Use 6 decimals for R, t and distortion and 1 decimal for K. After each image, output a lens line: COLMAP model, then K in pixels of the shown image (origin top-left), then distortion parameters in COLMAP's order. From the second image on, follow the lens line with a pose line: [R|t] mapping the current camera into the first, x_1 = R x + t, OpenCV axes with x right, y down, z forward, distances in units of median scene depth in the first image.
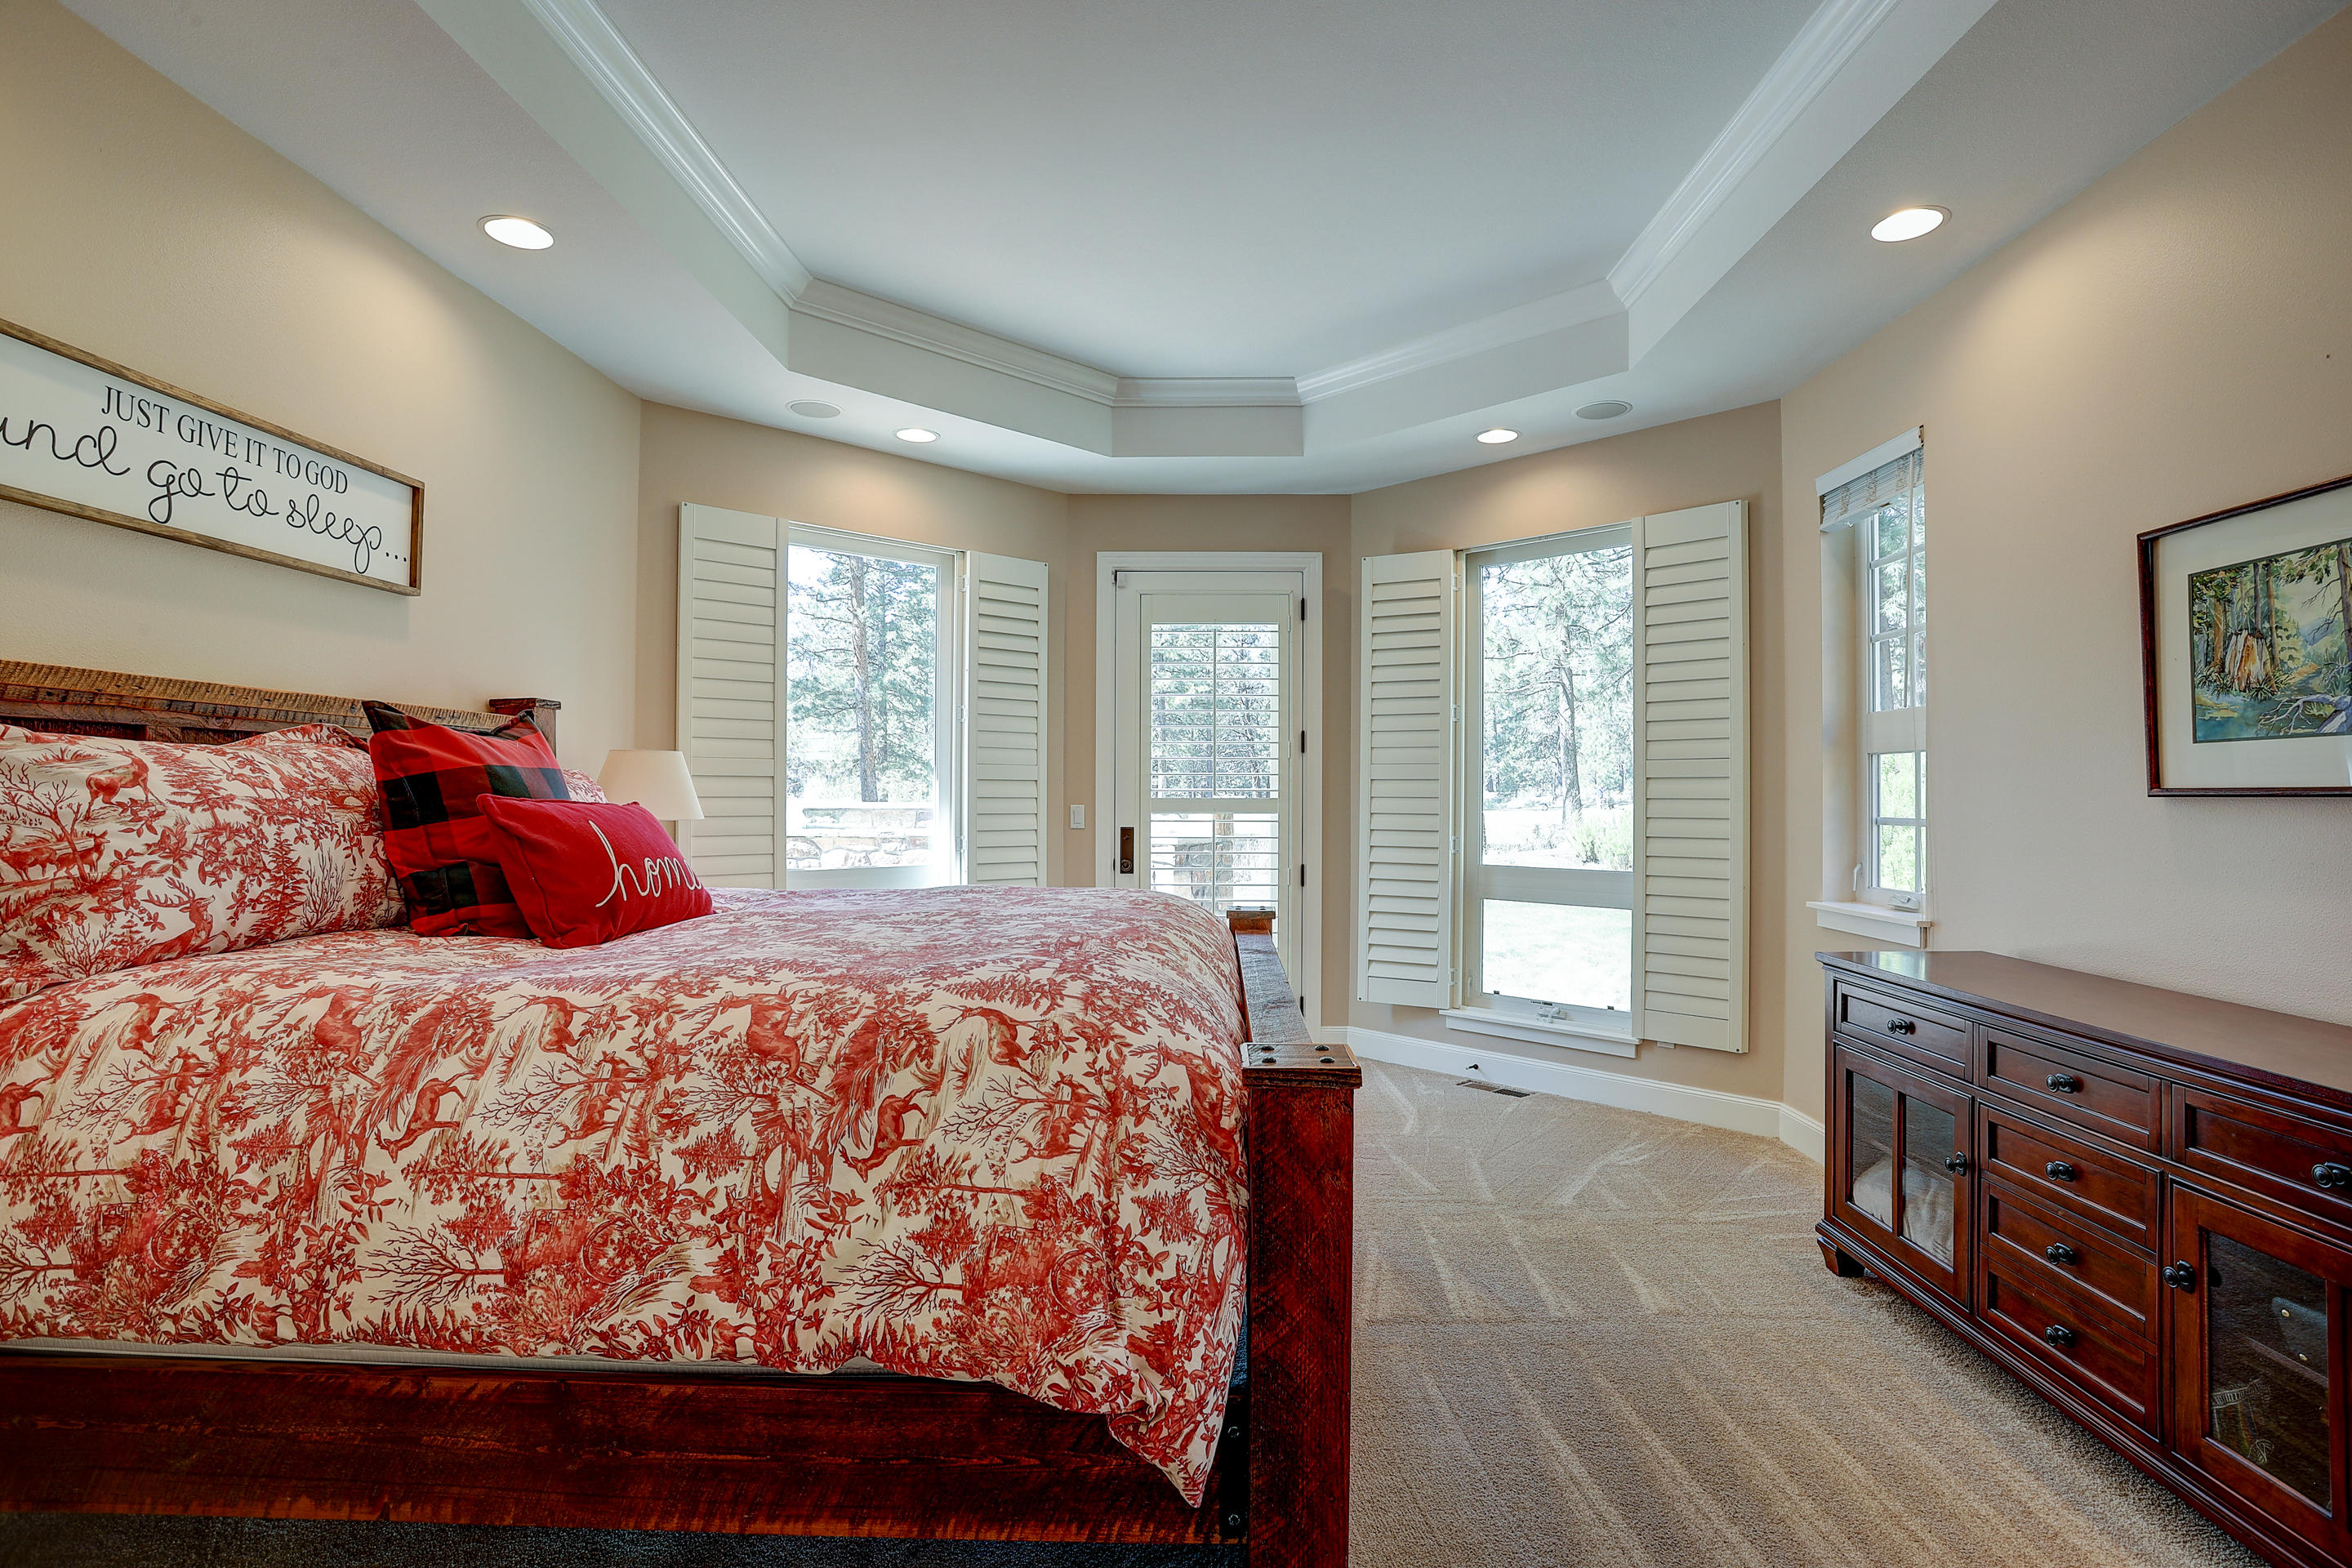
lens RADIAL K [[1152.0, 0, 1190.5], [0, 1152.0, 792.7], [0, 0, 1]] dist [-0.076642, 0.033874]
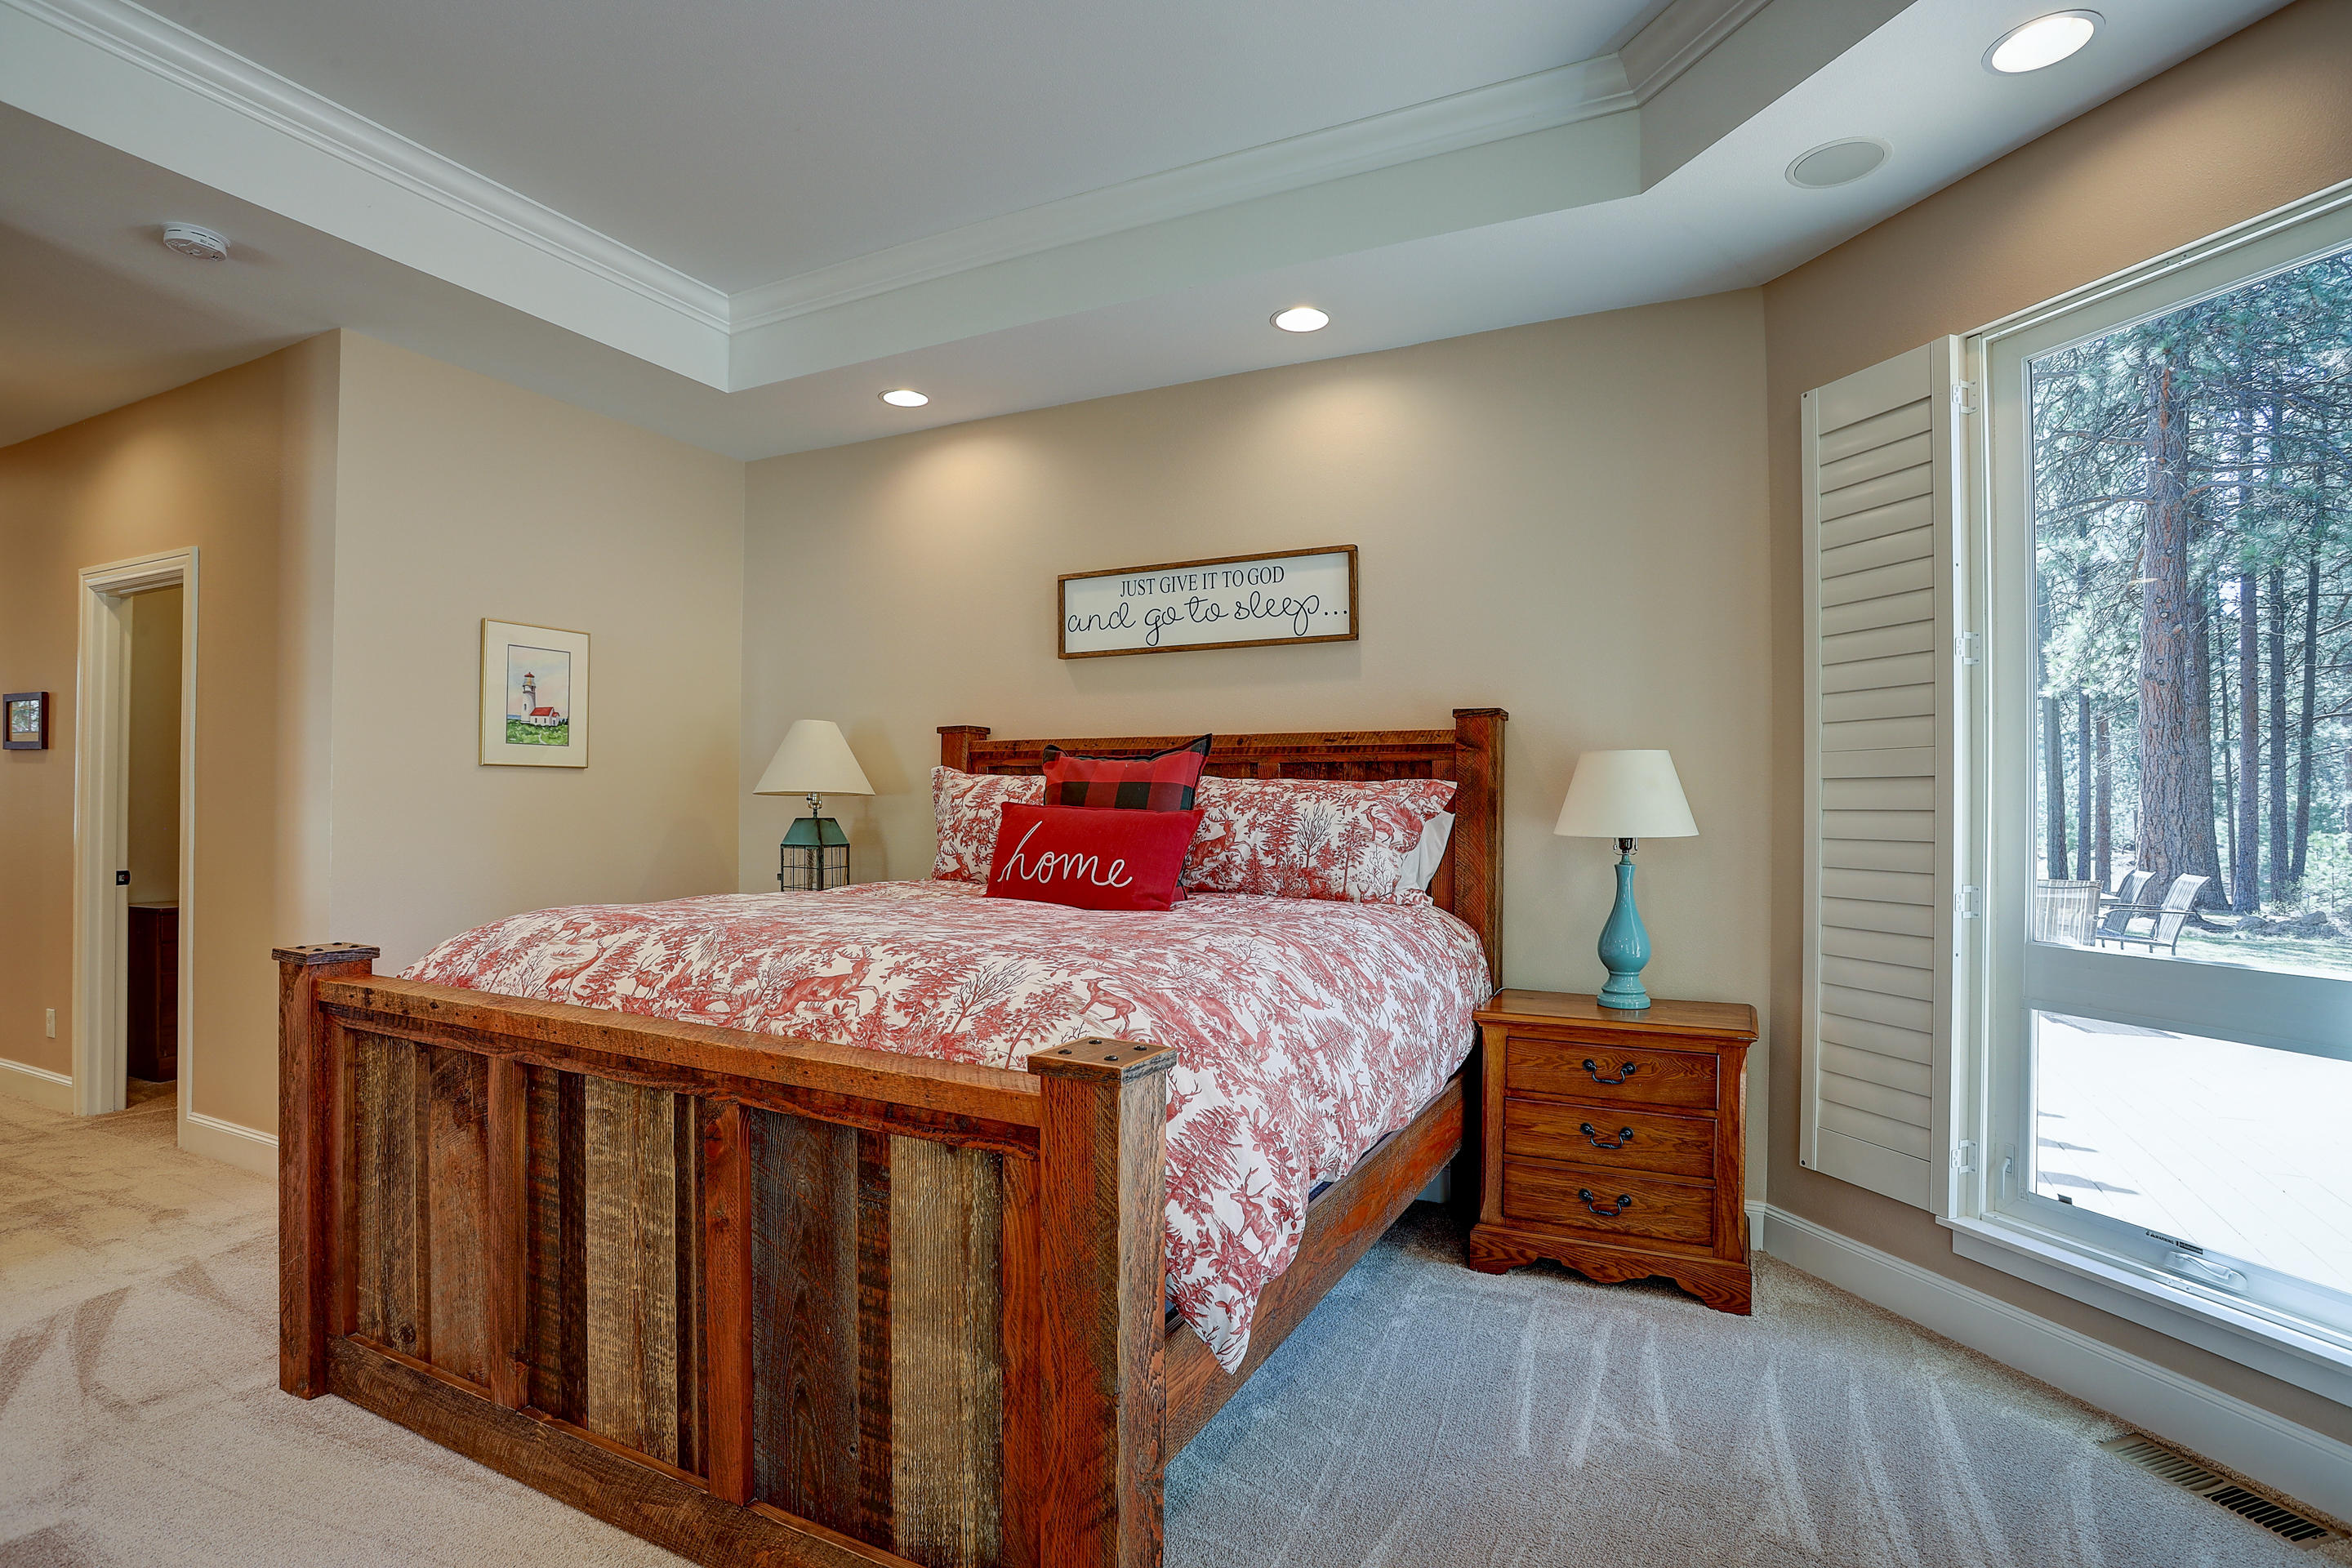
lens RADIAL K [[1152.0, 0, 1190.5], [0, 1152.0, 792.7], [0, 0, 1]] dist [-0.076642, 0.033874]
pose [[-0.417142, -0.017833, -0.908666, 0.645402], [-0.004798, 0.999837, -0.017420, 0.015194], [0.908829, -0.002907, -0.417160, 1.738767]]
